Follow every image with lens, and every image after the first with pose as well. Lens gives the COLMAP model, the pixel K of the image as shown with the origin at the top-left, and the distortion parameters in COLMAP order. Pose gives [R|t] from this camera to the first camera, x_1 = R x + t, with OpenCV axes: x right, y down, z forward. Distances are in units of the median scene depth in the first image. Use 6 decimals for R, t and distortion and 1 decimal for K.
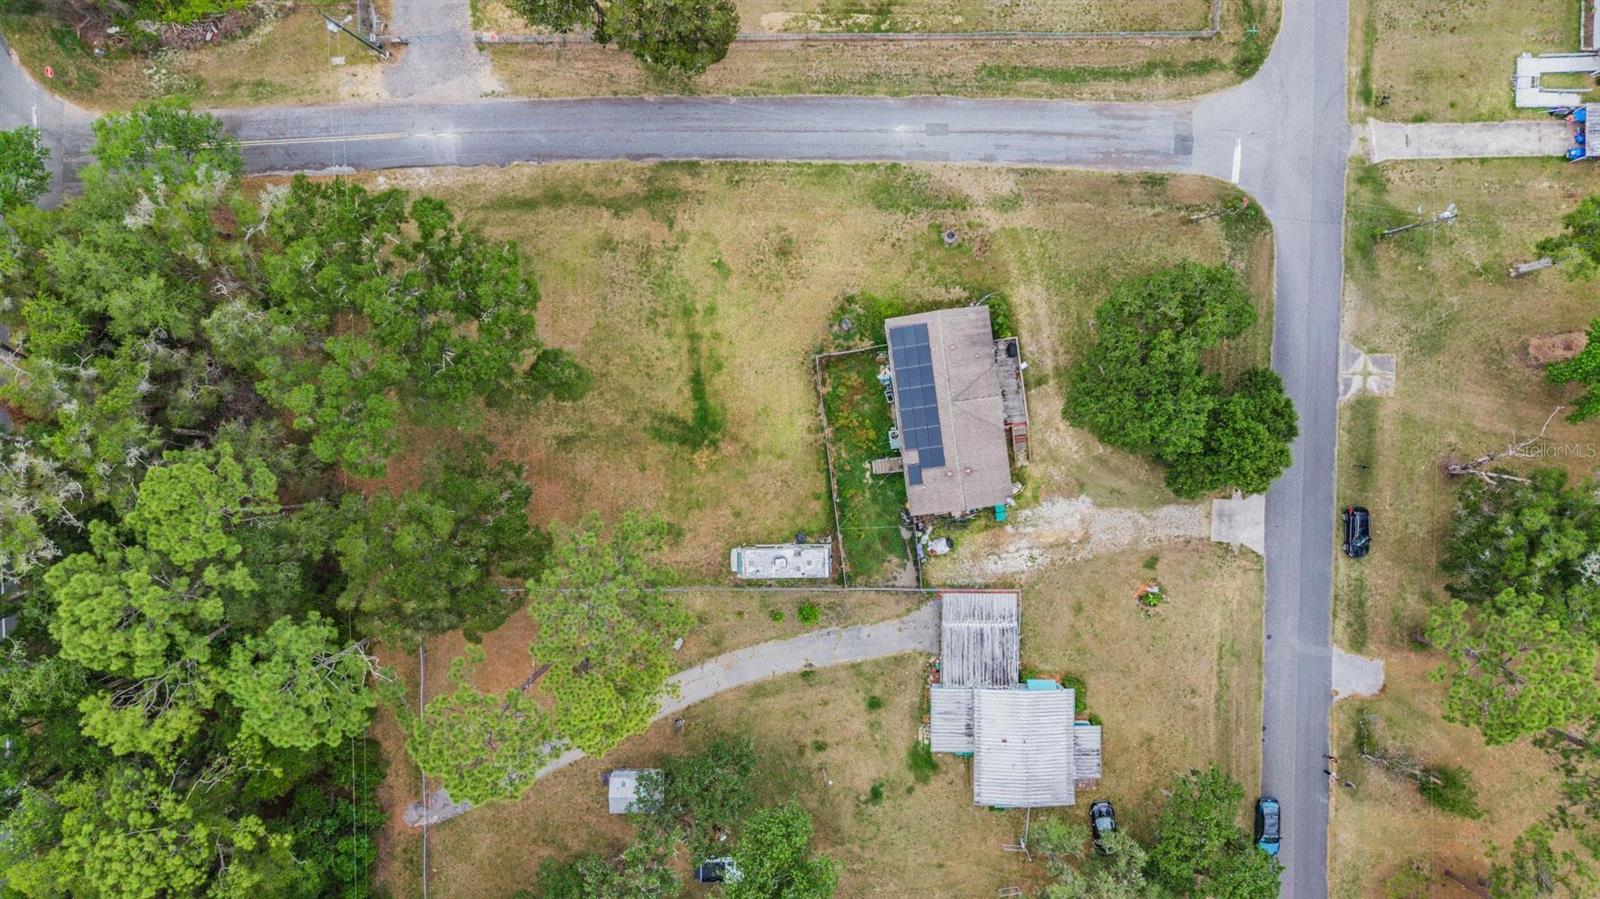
lens RADIAL K [[1063.9, 0, 800.0], [0, 1063.9, 449.5], [0, 0, 1]] dist [0.046701, -0.067256]
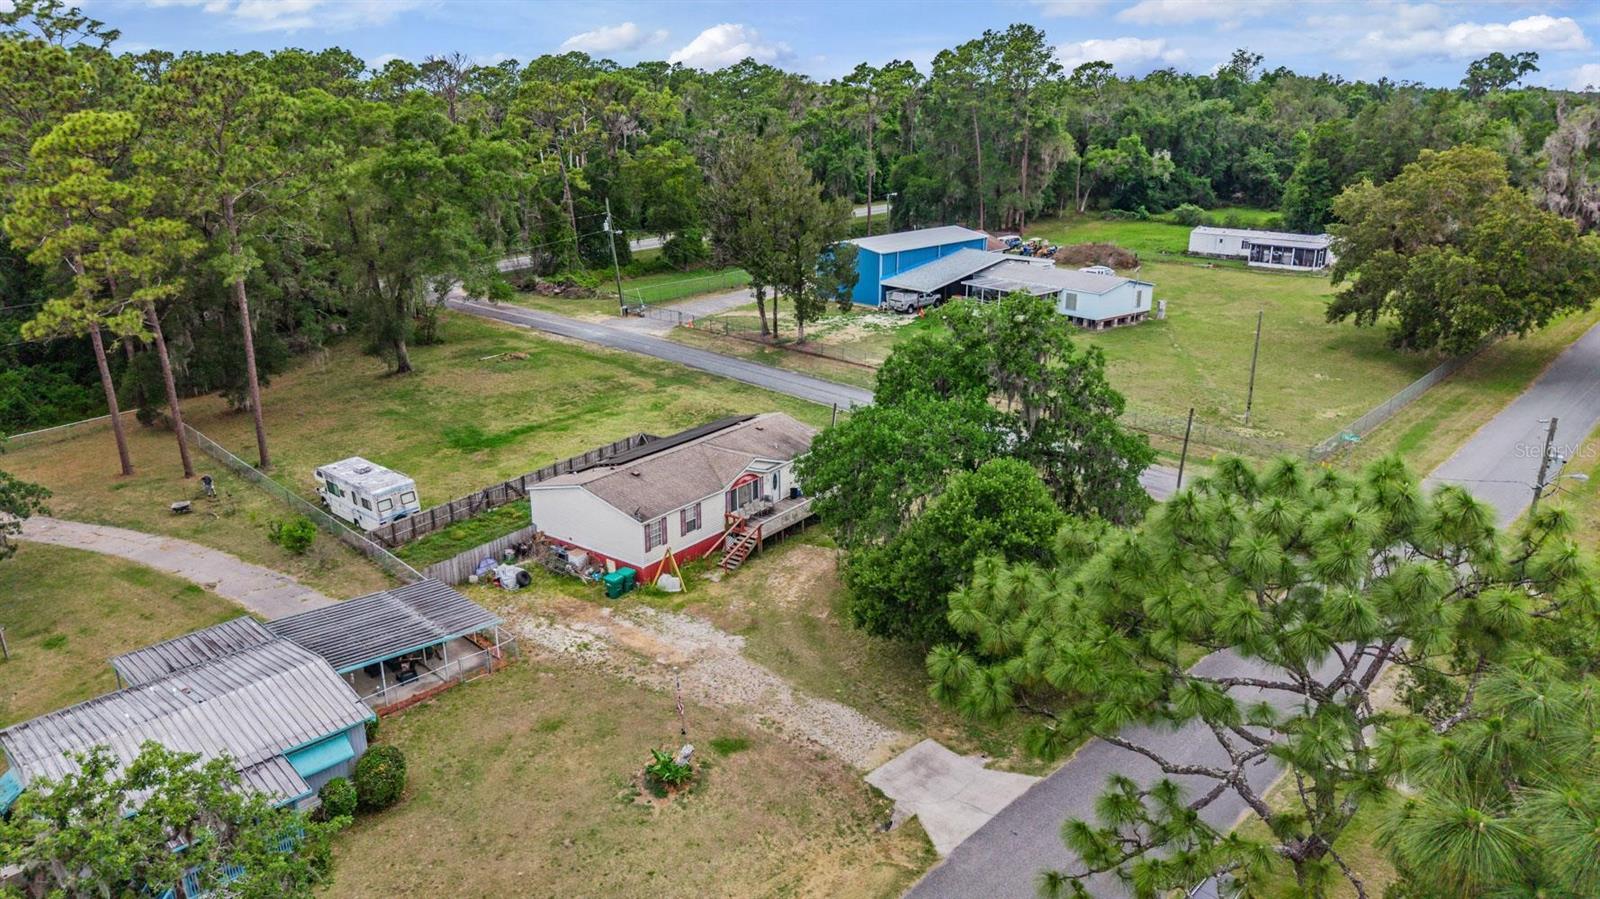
lens RADIAL K [[1063.9, 0, 800.0], [0, 1063.9, 449.5], [0, 0, 1]] dist [0.046701, -0.067256]
pose [[0.710066, 0.222825, -0.667949, 0.623472], [-0.704048, 0.209742, -0.678472, 0.364289], [-0.011083, 0.952028, 0.305811, 0.758265]]
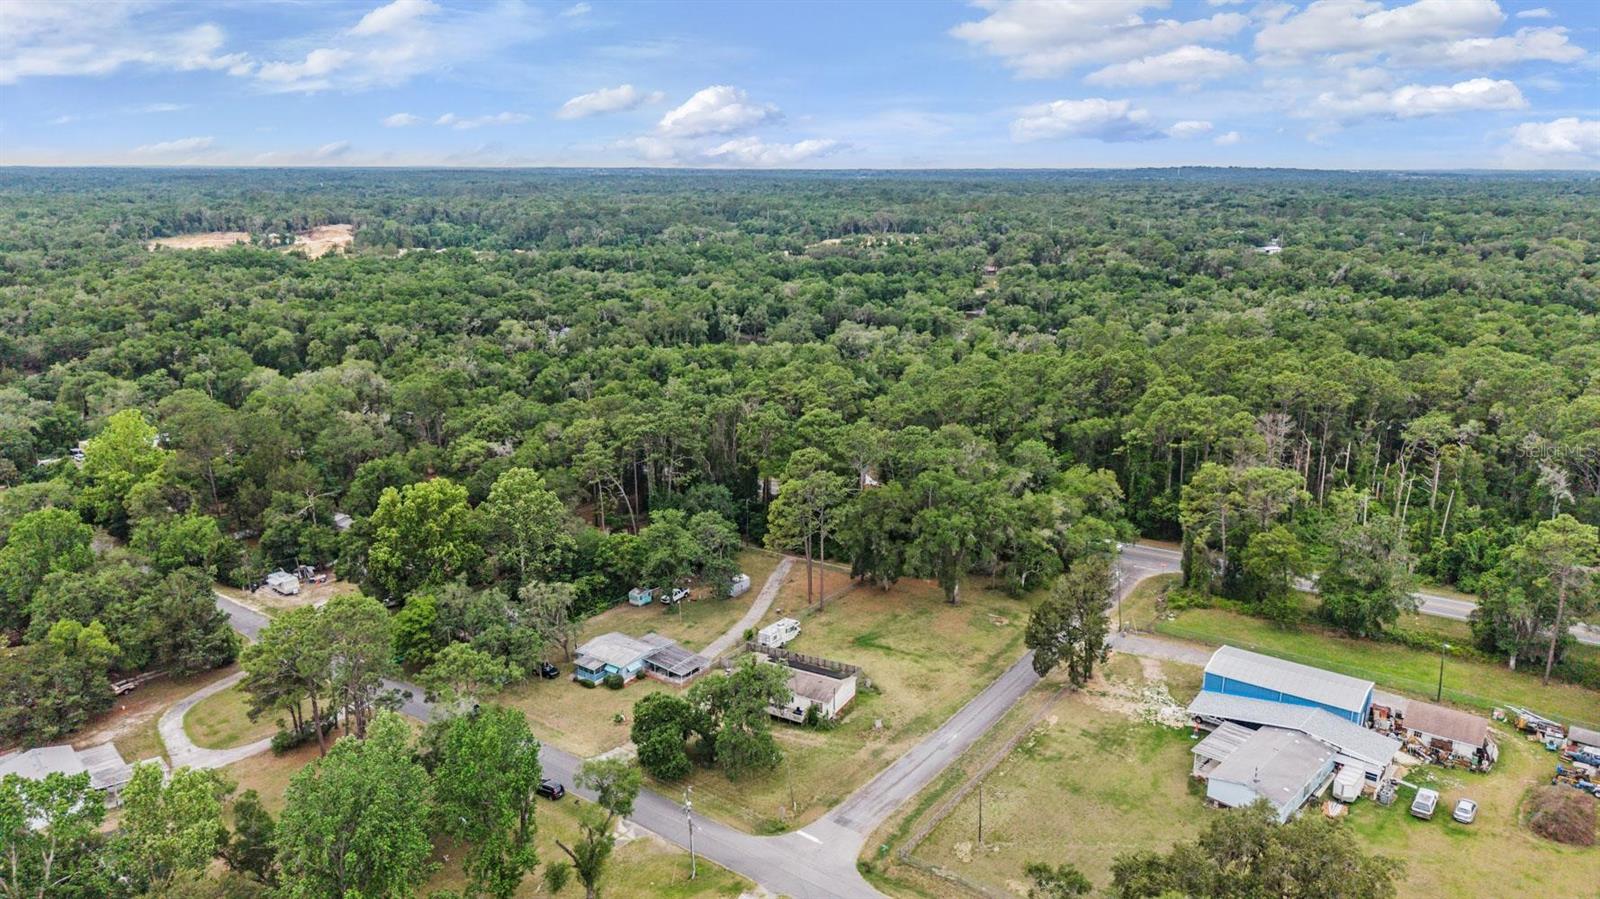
lens RADIAL K [[1057.5, 0, 800.0], [0, 1057.5, 449.5], [0, 0, 1]] dist [0.053451, -0.072482]
pose [[-0.596634, 0.213784, -0.773514, 1.321092], [-0.802492, -0.165916, 0.573130, -0.927886], [-0.005812, 0.962688, 0.270551, 0.186124]]
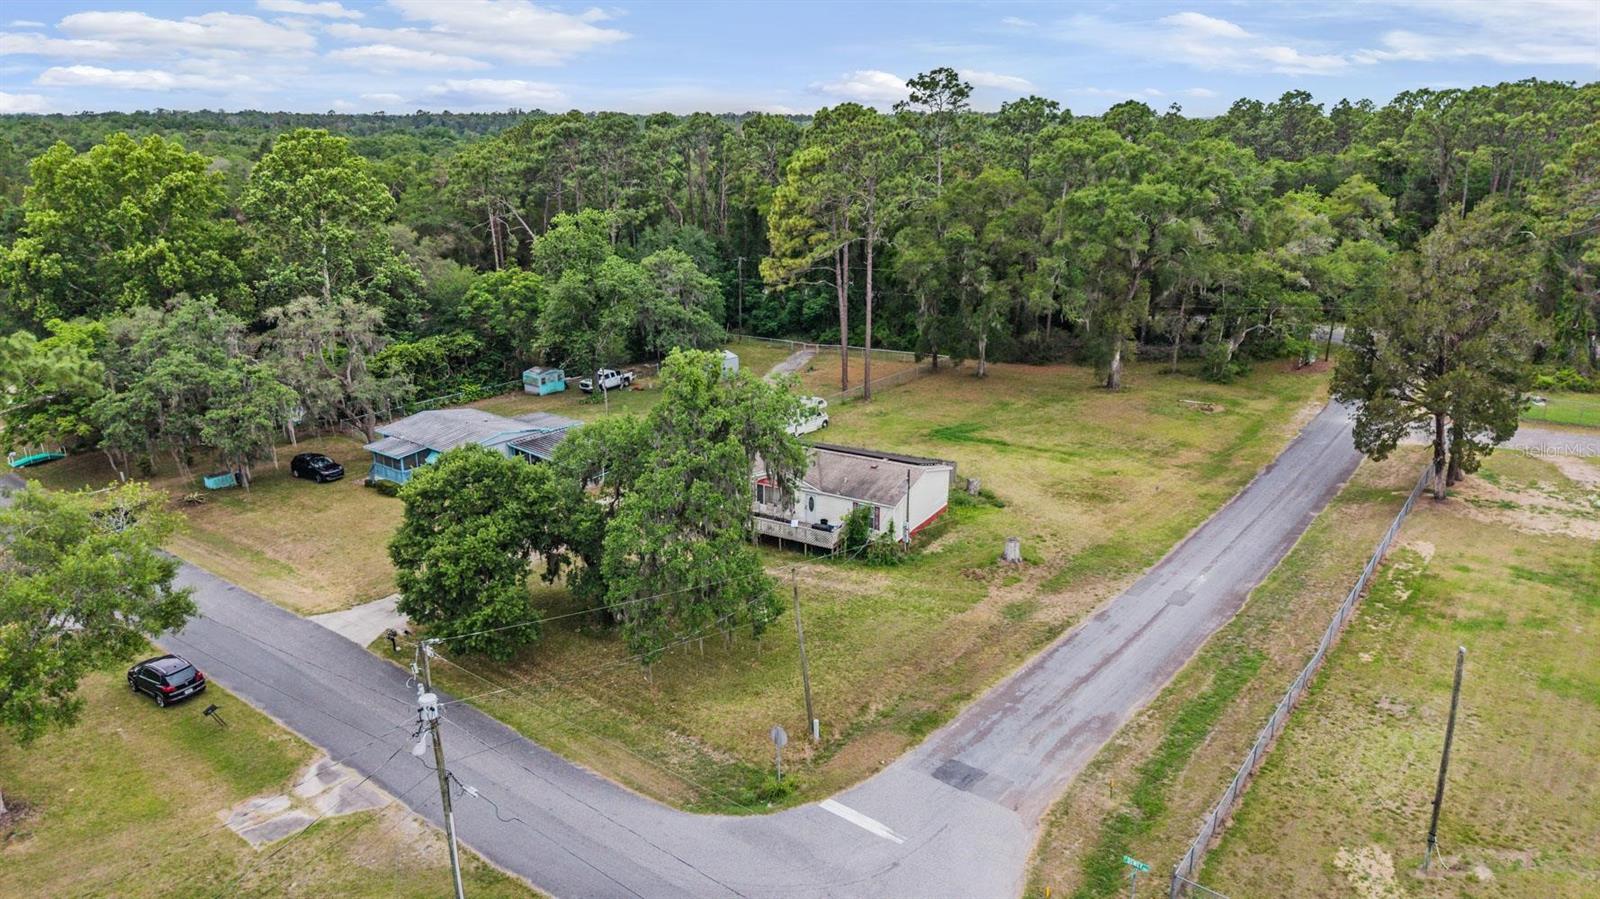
lens RADIAL K [[1063.9, 0, 800.0], [0, 1063.9, 449.5], [0, 0, 1]] dist [0.046701, -0.067256]
pose [[-0.613937, 0.236888, -0.752971, 0.705292], [-0.789305, -0.194951, 0.582230, -0.467360], [-0.008869, 0.951777, 0.306664, 0.727352]]
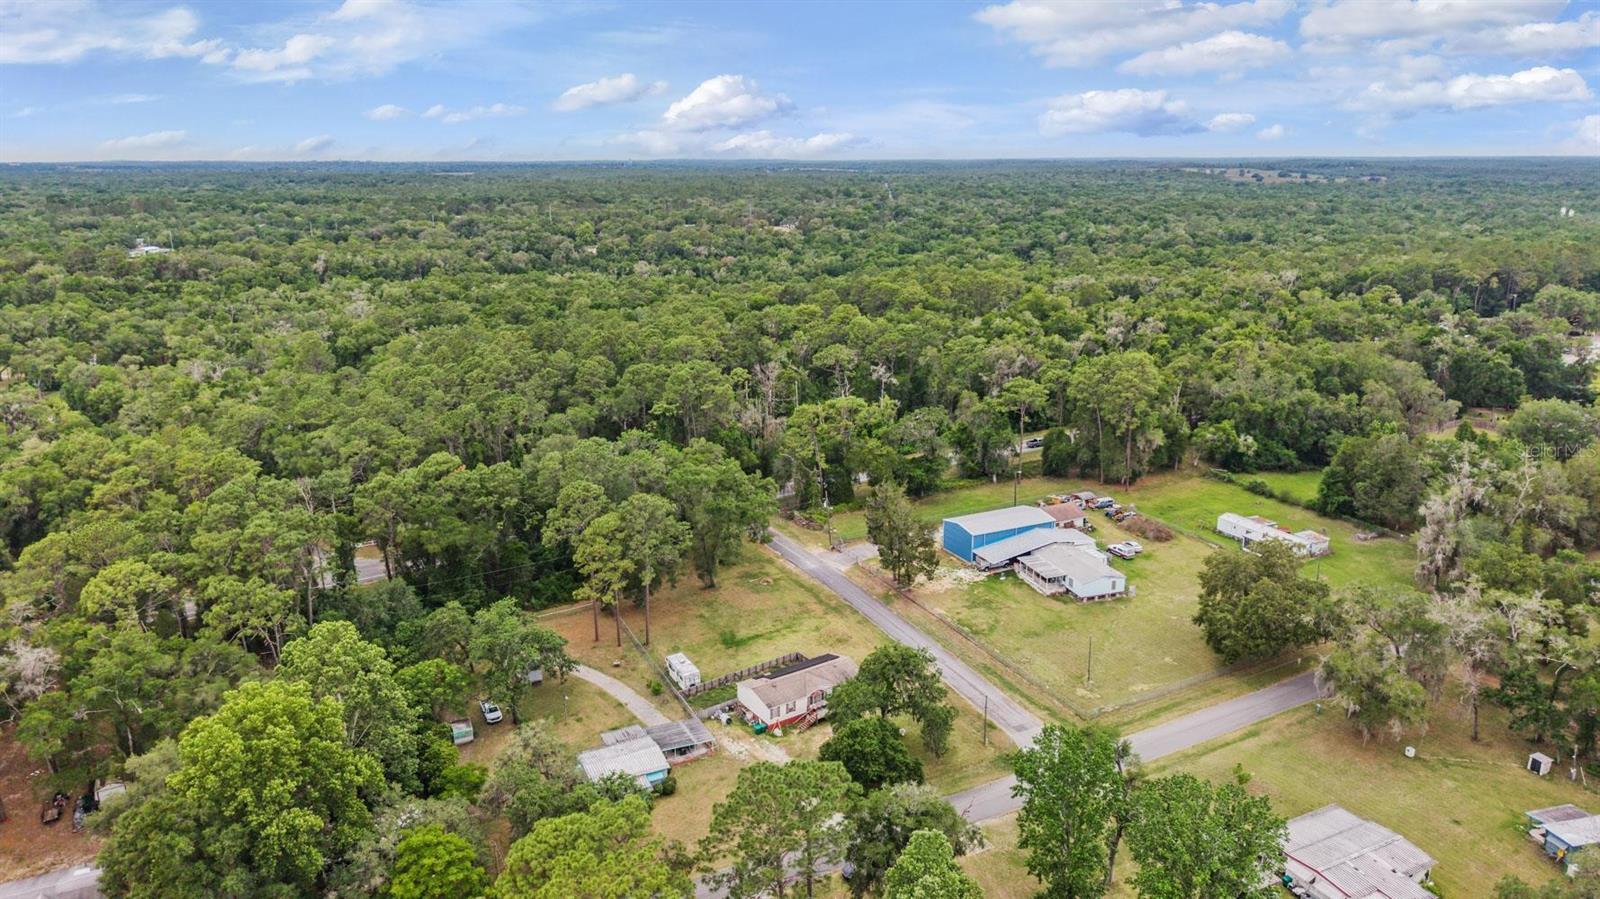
lens RADIAL K [[1053.6, 0, 800.0], [0, 1053.6, 449.5], [0, 0, 1]] dist [0.102115, -0.210259]
pose [[0.443381, 0.244612, -0.862310, 1.454134], [-0.896250, 0.107859, -0.430236, 0.631162], [-0.012233, 0.963603, 0.267056, 0.191766]]
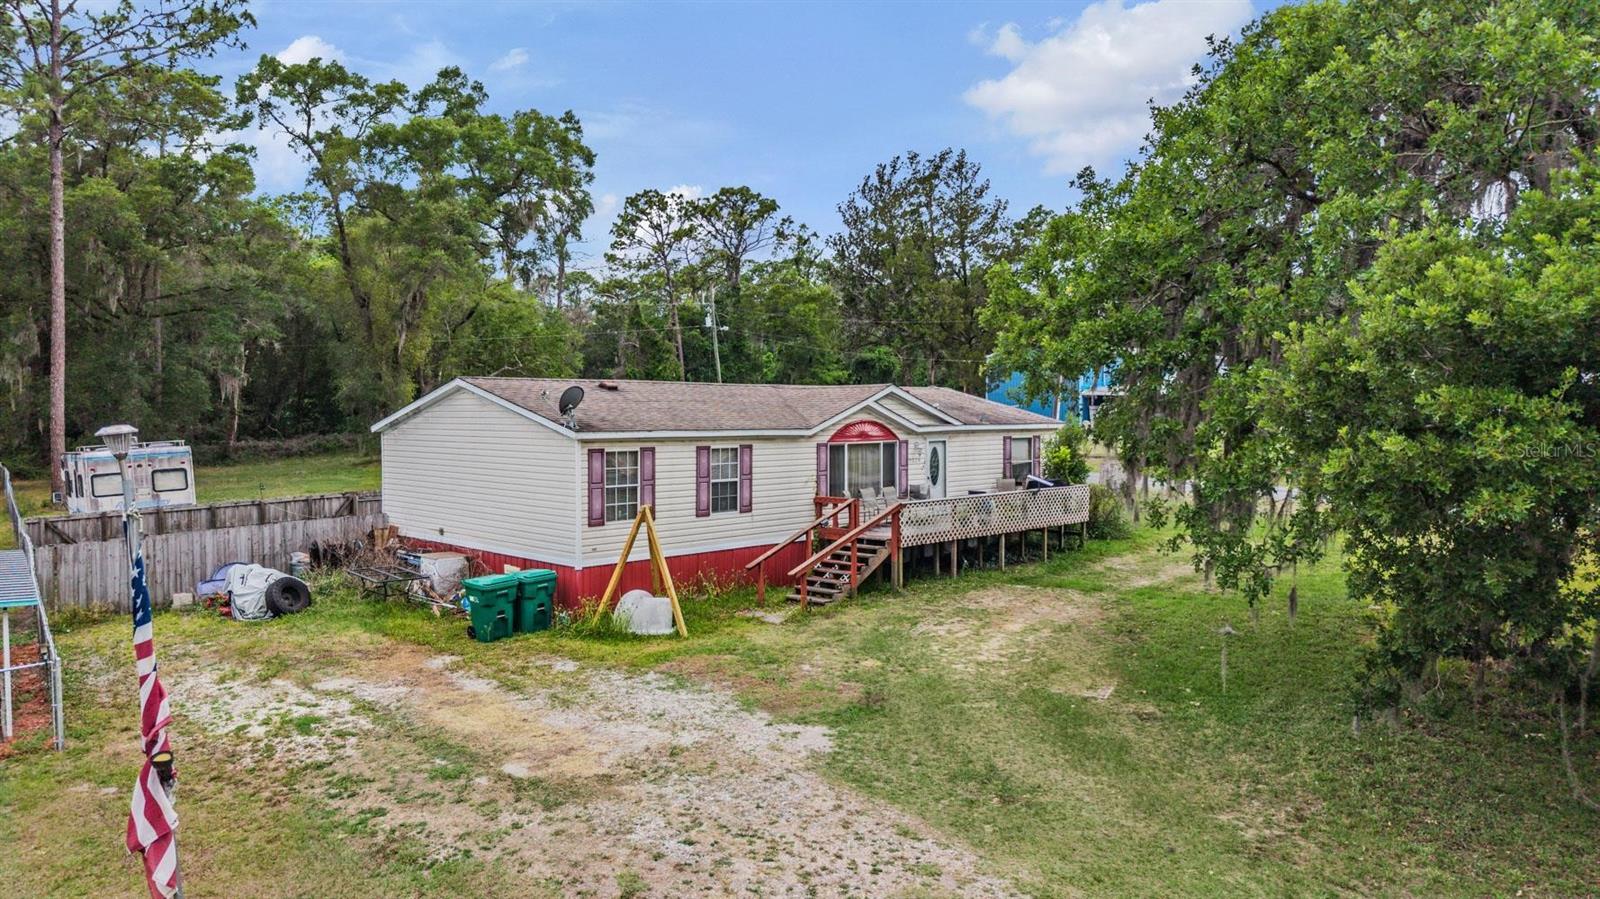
lens RADIAL K [[1063.9, 0, 800.0], [0, 1063.9, 449.5], [0, 0, 1]] dist [0.046701, -0.067256]
pose [[0.606336, 0.039695, -0.794217, 0.387750], [-0.794842, -0.000075, -0.606816, 0.140657], [-0.024147, 0.999212, 0.031505, 0.964796]]
